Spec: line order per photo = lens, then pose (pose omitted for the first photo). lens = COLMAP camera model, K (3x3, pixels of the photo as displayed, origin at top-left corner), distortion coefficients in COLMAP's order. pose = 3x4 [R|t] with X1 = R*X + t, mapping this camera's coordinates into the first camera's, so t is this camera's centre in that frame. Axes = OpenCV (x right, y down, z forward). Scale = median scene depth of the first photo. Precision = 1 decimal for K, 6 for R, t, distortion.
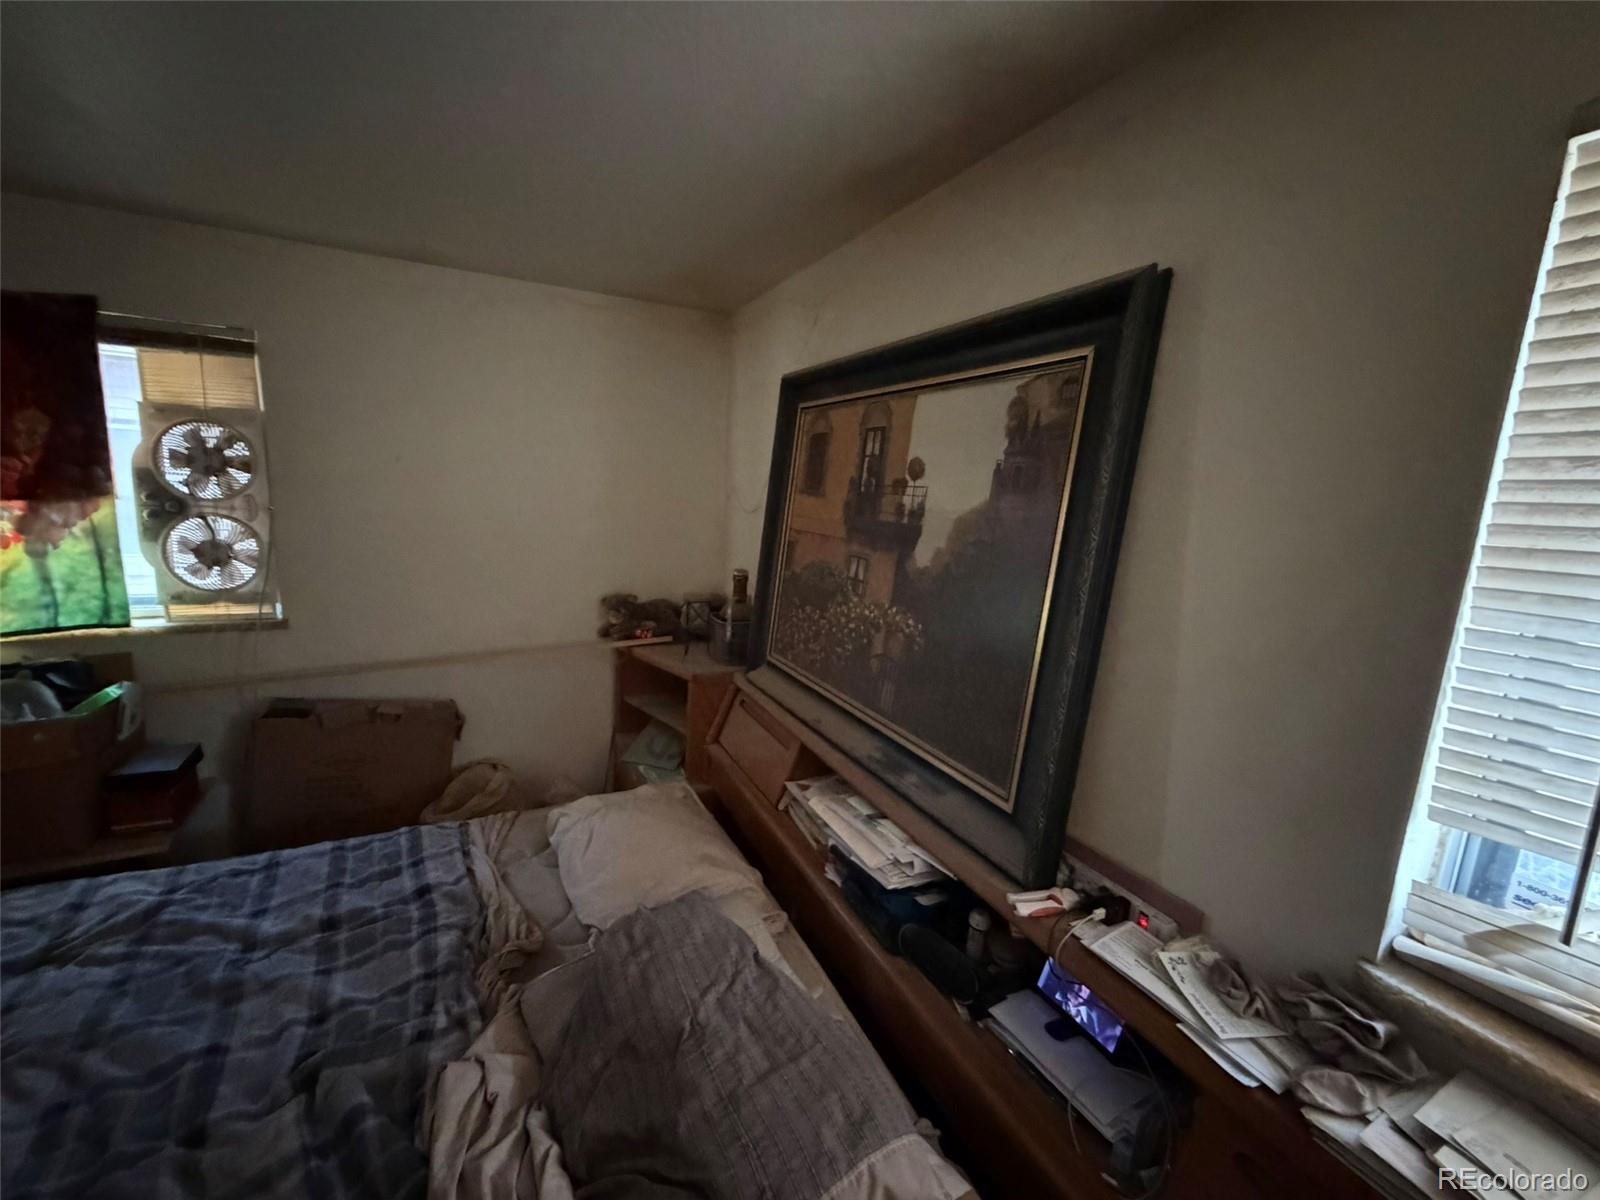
lens RADIAL K [[640.5, 0, 797.0], [0, 640.5, 599.5], [0, 0, 1]] dist [0.000501, -0.000133]
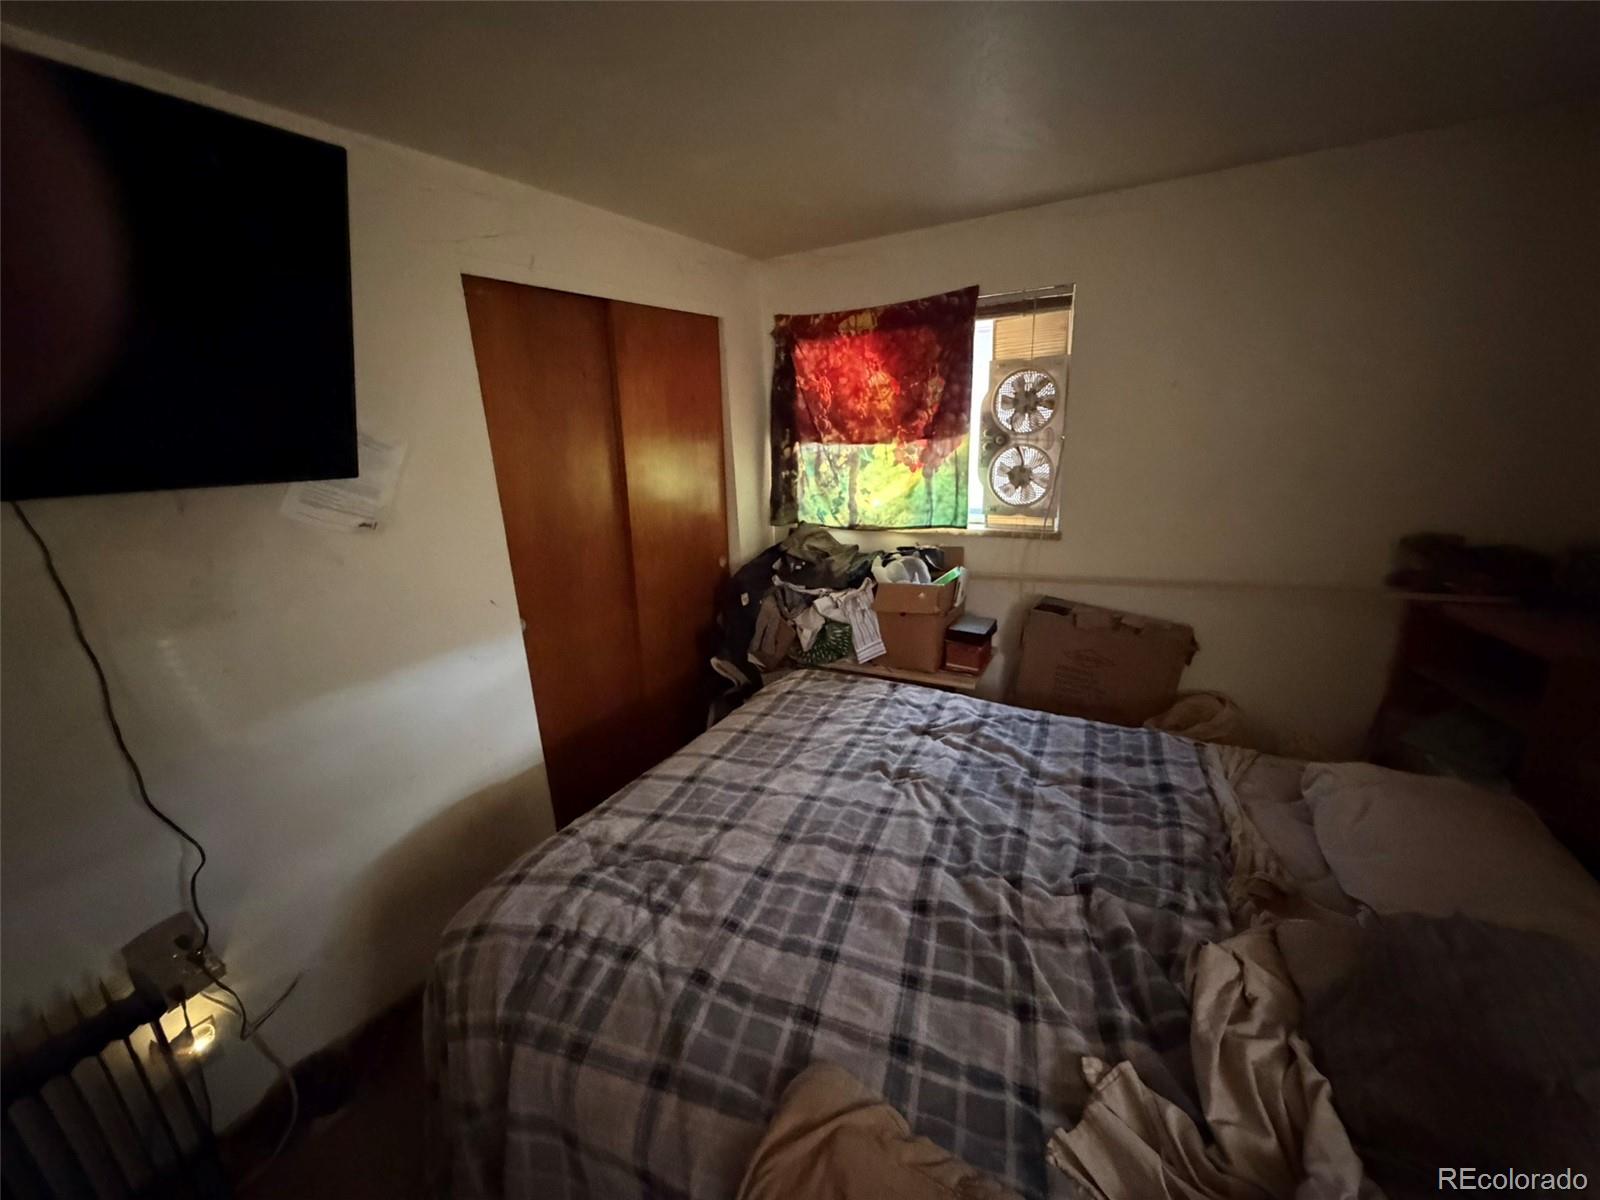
lens RADIAL K [[640.5, 0, 797.0], [0, 640.5, 599.5], [0, 0, 1]] dist [0.000501, -0.000133]
pose [[0.541640, 0.158697, -0.825495, -0.068796], [-0.073190, 0.987192, 0.141760, 0.028615], [0.837418, -0.016365, 0.546317, -0.097470]]
